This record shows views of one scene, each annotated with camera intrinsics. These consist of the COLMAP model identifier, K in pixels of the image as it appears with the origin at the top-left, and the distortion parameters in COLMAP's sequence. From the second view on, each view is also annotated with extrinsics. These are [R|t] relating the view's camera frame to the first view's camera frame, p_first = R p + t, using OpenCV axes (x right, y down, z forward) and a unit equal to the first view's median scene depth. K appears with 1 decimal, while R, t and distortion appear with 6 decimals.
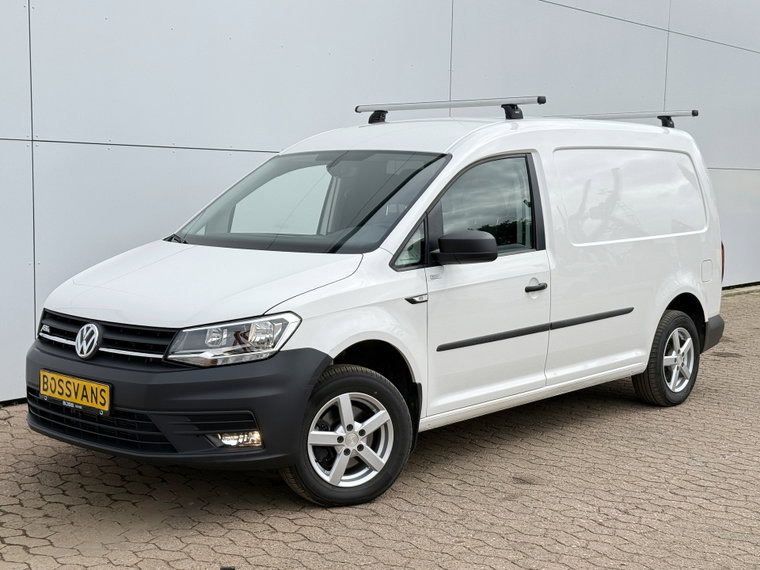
lens RADIAL K [[1069.4, 0, 380.0], [0, 1069.4, 285.0], [0, 0, 1]] dist [-0.219938, -0.025026]
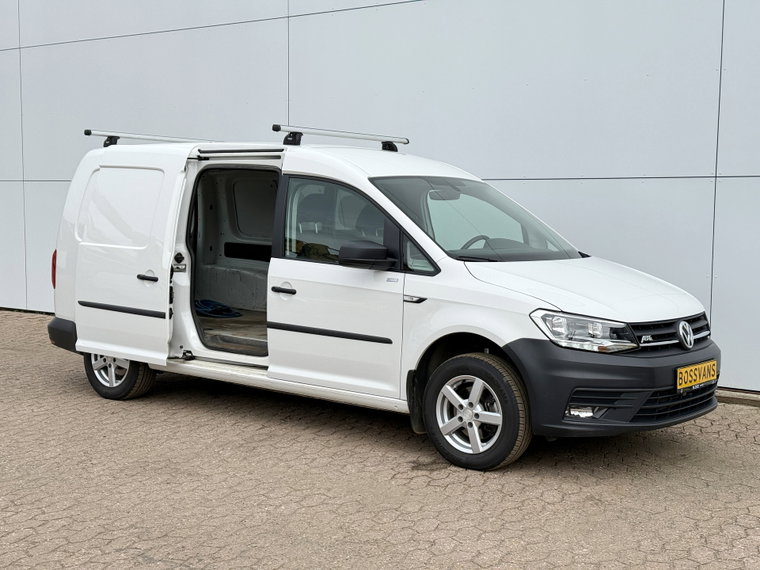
lens RADIAL K [[1041.2, 0, 380.0], [0, 1041.2, 285.0], [0, 0, 1]] dist [0.092332, -0.051501]
pose [[-0.005739, -0.082161, 0.996603, -1.513844], [0.070443, 0.994110, 0.082361, -0.135338], [-0.997499, 0.070676, 0.000082, 1.346023]]
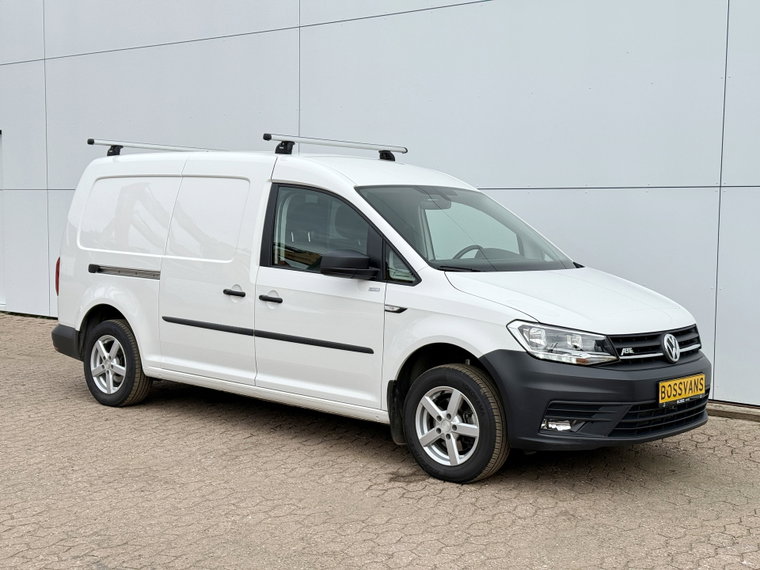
lens RADIAL K [[1041.2, 0, 380.0], [0, 1041.2, 285.0], [0, 0, 1]] dist [0.092332, -0.051501]
pose [[0.046388, -0.073278, 0.996232, -1.504875], [0.067158, 0.995278, 0.070081, -0.129239], [-0.996663, 0.063654, 0.051090, 1.258693]]
